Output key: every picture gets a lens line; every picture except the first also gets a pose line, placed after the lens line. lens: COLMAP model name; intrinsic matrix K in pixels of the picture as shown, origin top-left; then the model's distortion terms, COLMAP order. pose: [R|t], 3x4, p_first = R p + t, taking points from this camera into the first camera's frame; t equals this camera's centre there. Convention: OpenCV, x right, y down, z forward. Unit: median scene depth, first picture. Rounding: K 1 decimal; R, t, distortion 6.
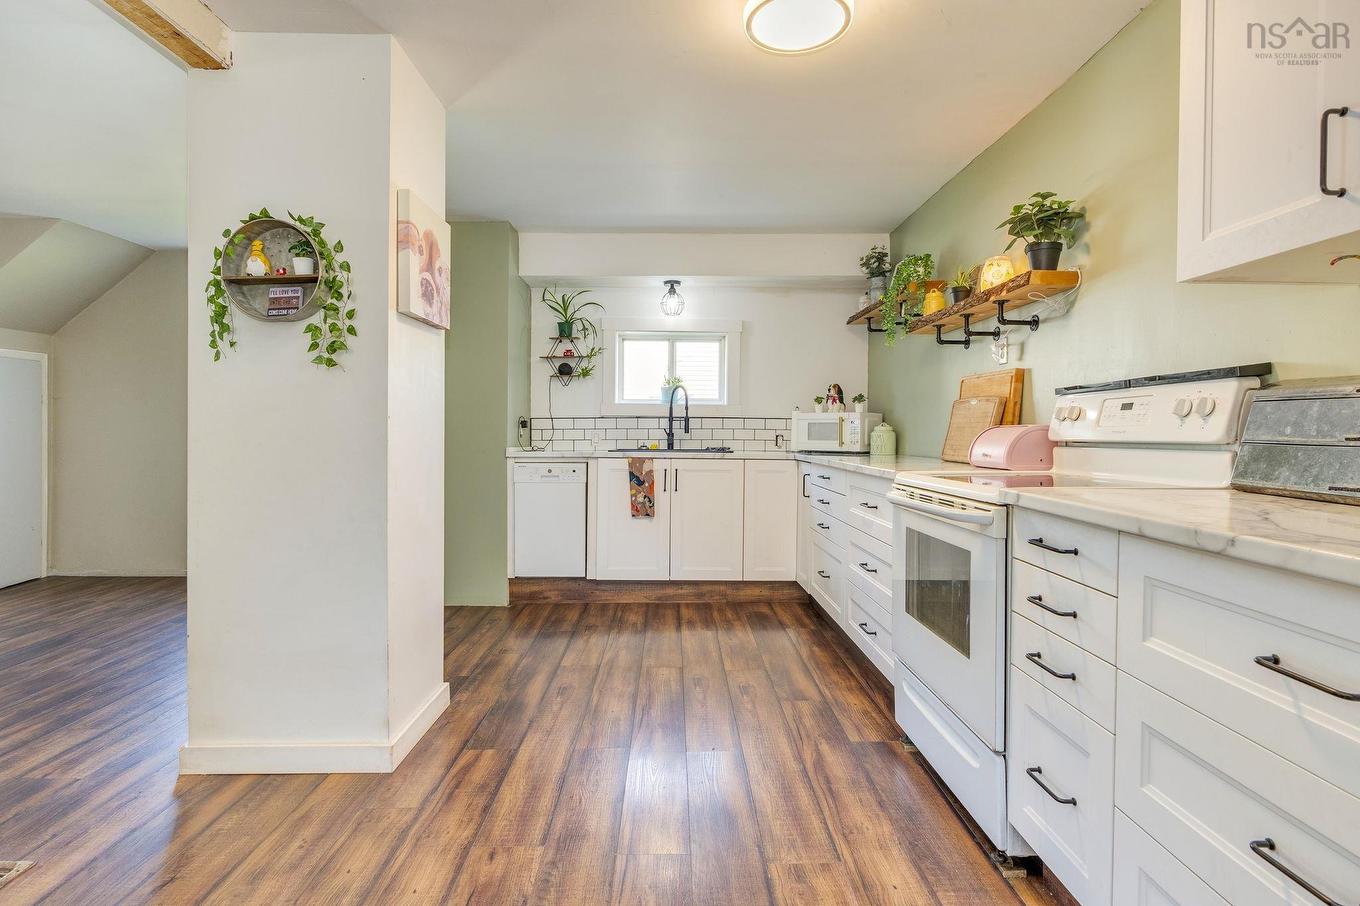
lens RADIAL K [[682.2, 0, 677.6], [0, 682.2, 439.4], [0, 0, 1]] dist [-0.004680, 0.006006]
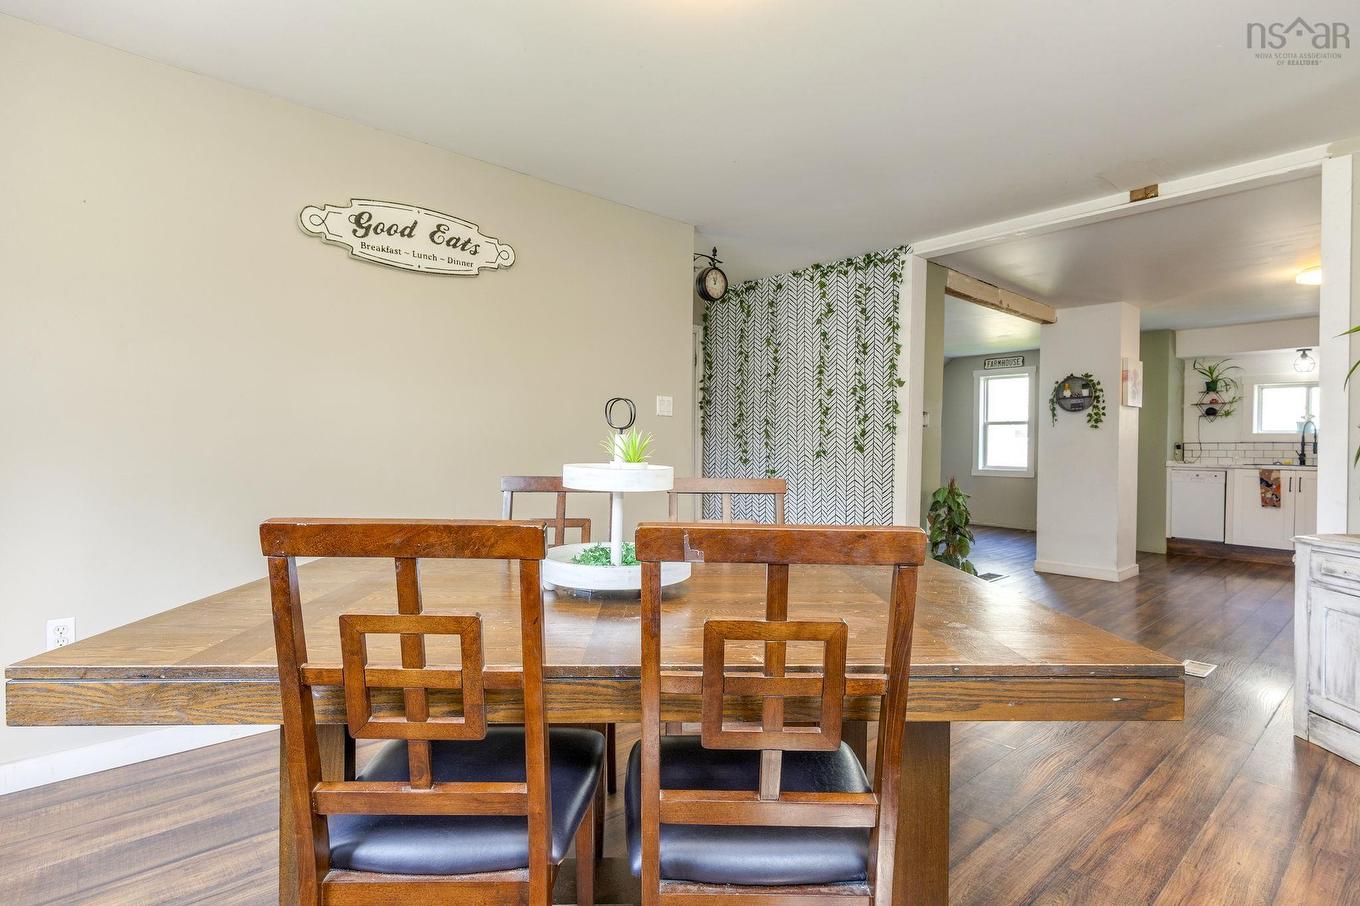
lens RADIAL K [[682.2, 0, 683.7], [0, 682.2, 447.9], [0, 0, 1]] dist [-0.004680, 0.006006]
pose [[0.666013, 0.007036, -0.745907, 0.259952], [-0.014980, 0.999880, -0.003944, 0.004912], [0.745789, 0.013801, 0.666039, -1.243487]]
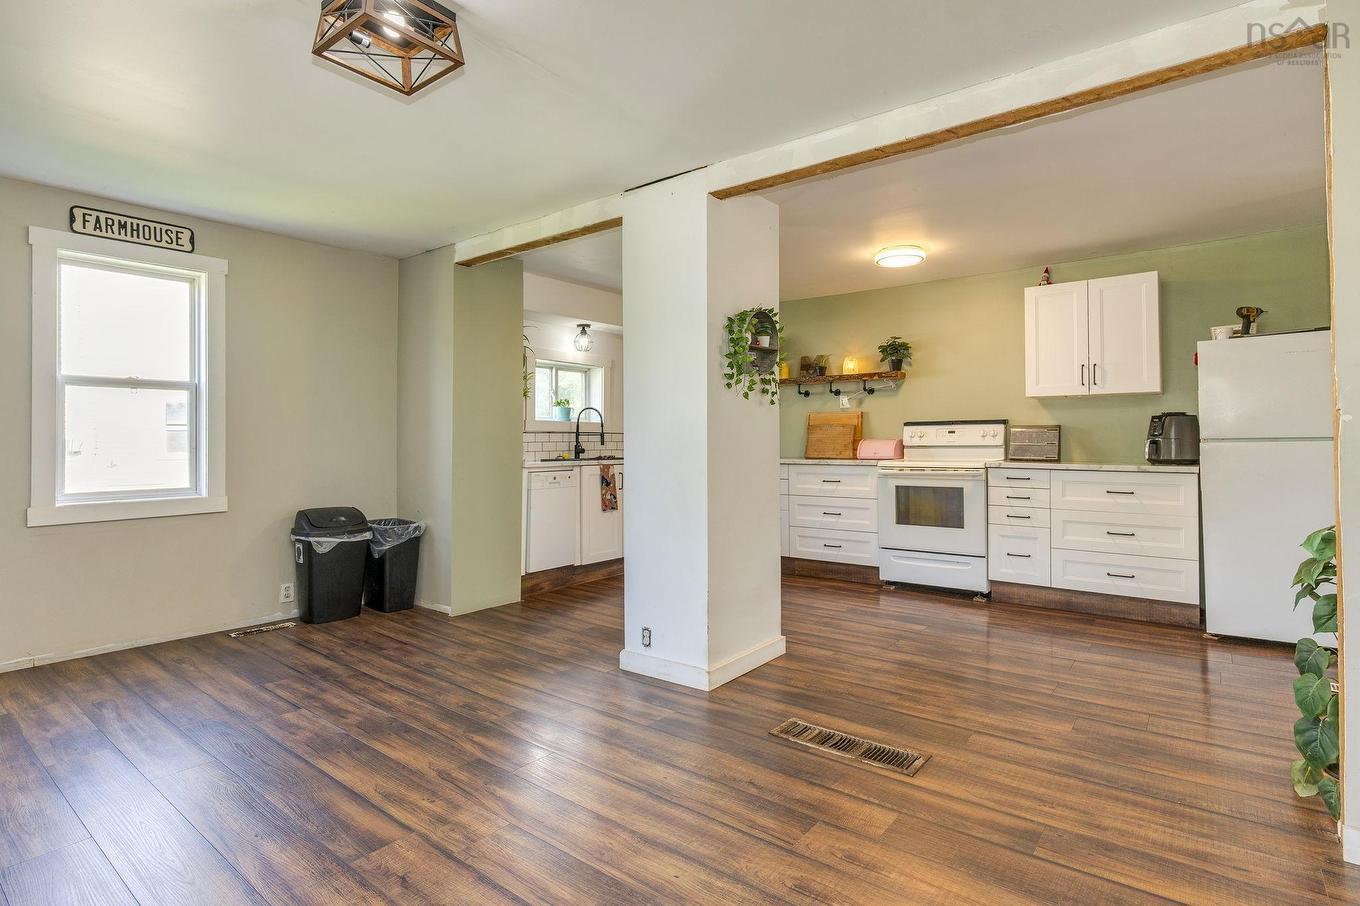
lens RADIAL K [[682.2, 0, 692.0], [0, 682.2, 435.3], [0, 0, 1]] dist [-0.004680, 0.006006]
pose [[0.618637, -0.000244, 0.785677, -1.154058], [0.016596, 0.999781, -0.012757, -0.011029], [-0.785501, 0.020932, 0.618506, 0.093792]]
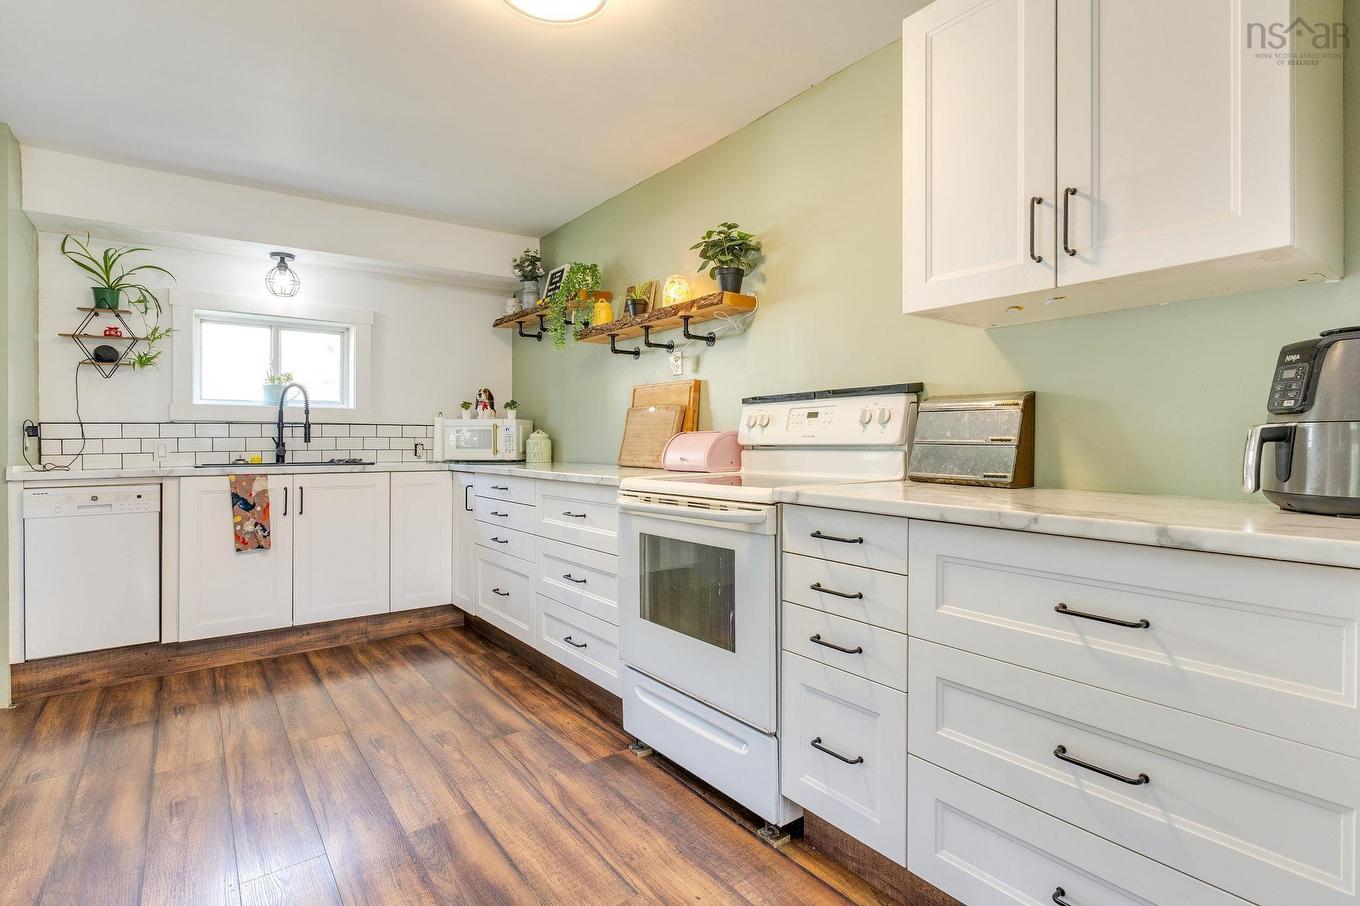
lens RADIAL K [[682.2, 0, 688.2], [0, 682.2, 443.5], [0, 0, 1]] dist [-0.004680, 0.006006]
pose [[0.810697, -0.009972, 0.585382, -0.122147], [0.013977, 0.999900, -0.002324, 0.000580], [-0.585300, 0.010066, 0.810755, 0.093415]]
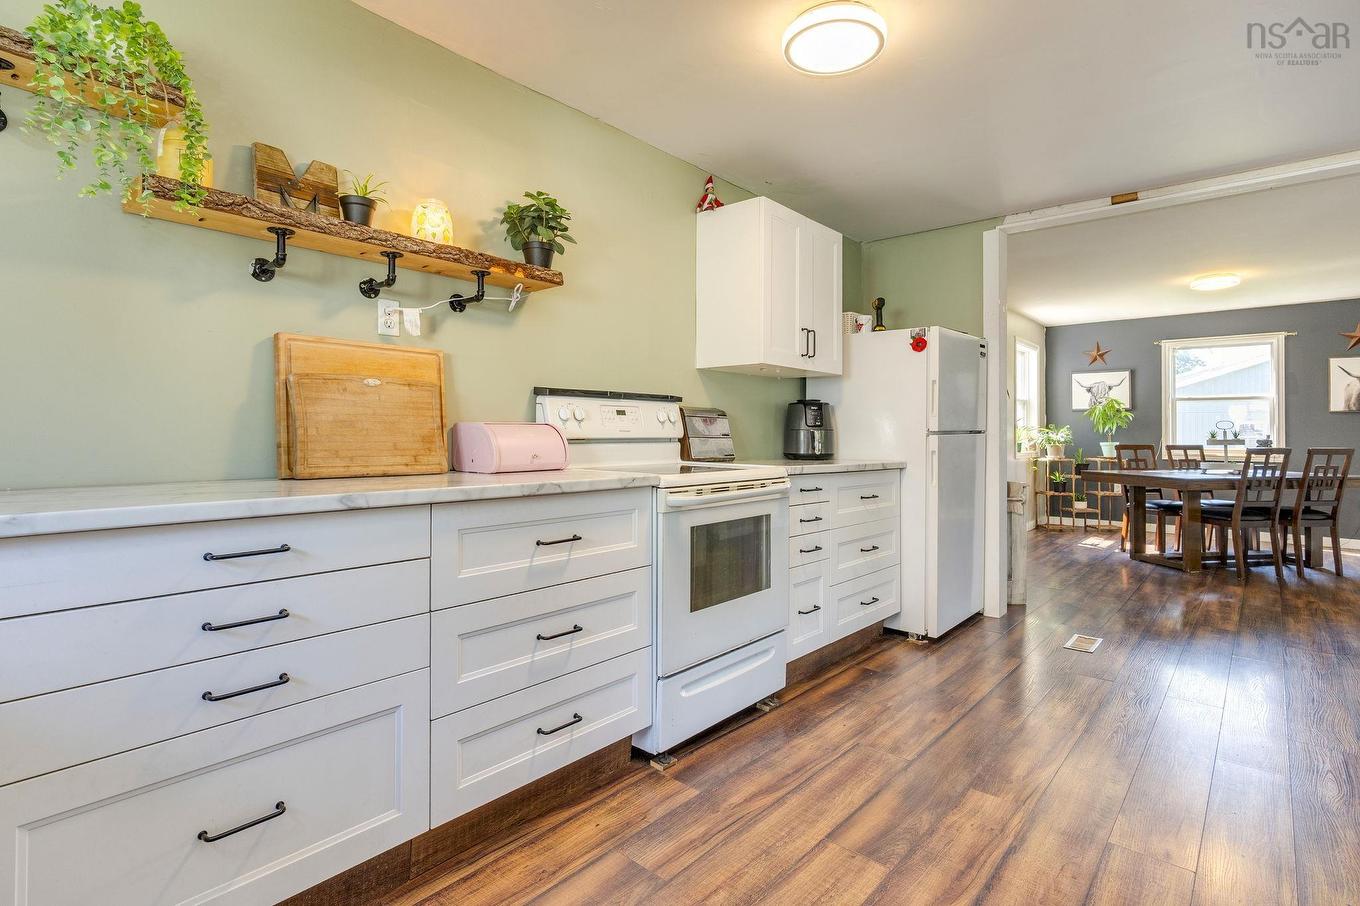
lens RADIAL K [[682.2, 0, 682.2], [0, 682.2, 425.3], [0, 0, 1]] dist [-0.004680, 0.006006]
pose [[-0.752370, -0.001154, 0.658740, -0.198587], [-0.002200, 0.999997, -0.000761, -0.012585], [-0.658737, -0.002022, -0.752370, 1.122881]]
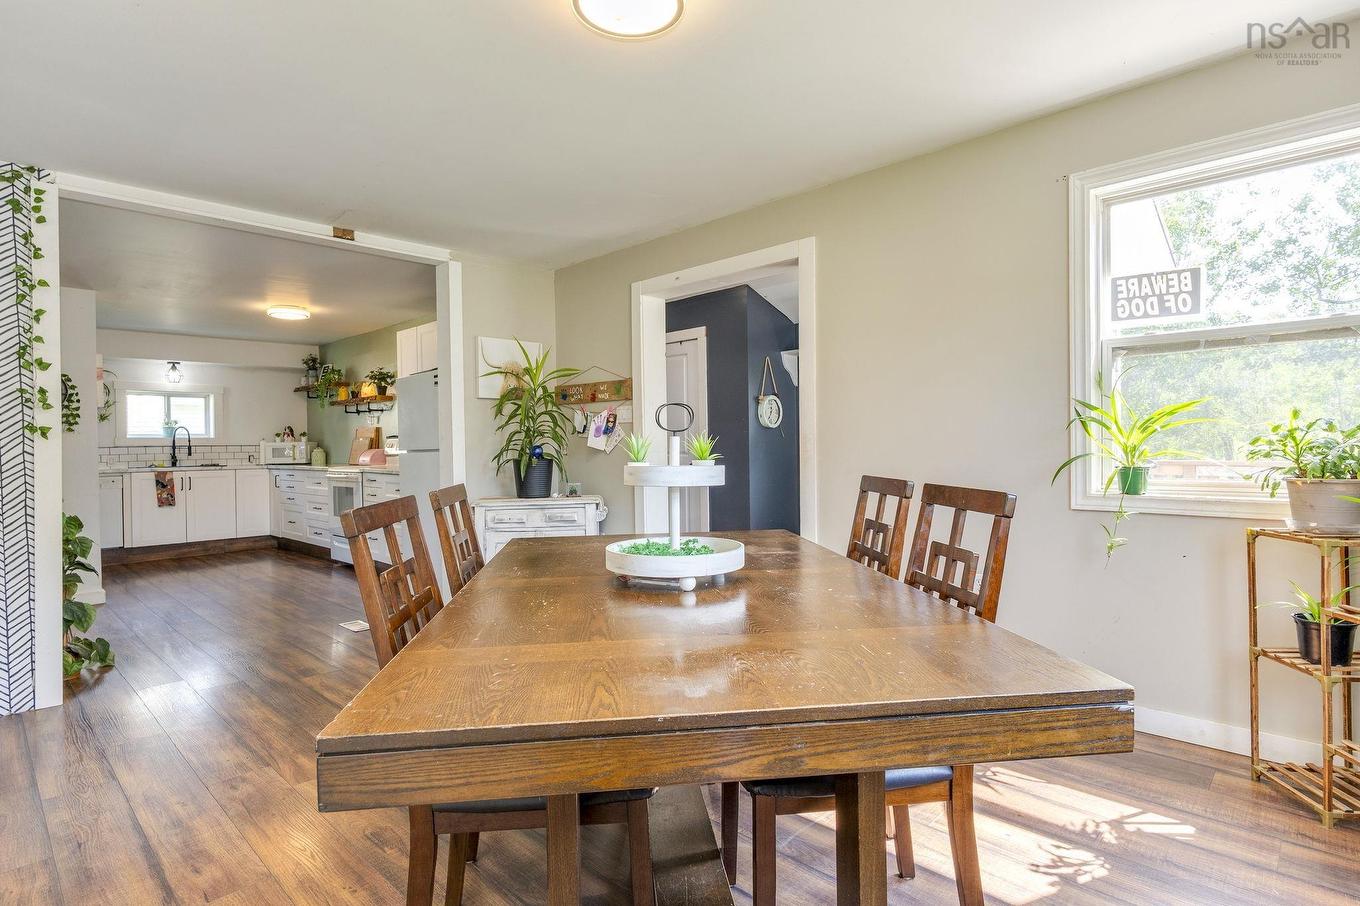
lens RADIAL K [[682.2, 0, 685.2], [0, 682.2, 452.8], [0, 0, 1]] dist [-0.004680, 0.006006]
pose [[0.692236, -0.026117, 0.721199, -0.449327], [0.027858, 0.999567, 0.009459, 0.001881], [-0.721133, 0.013544, 0.692664, -1.311293]]
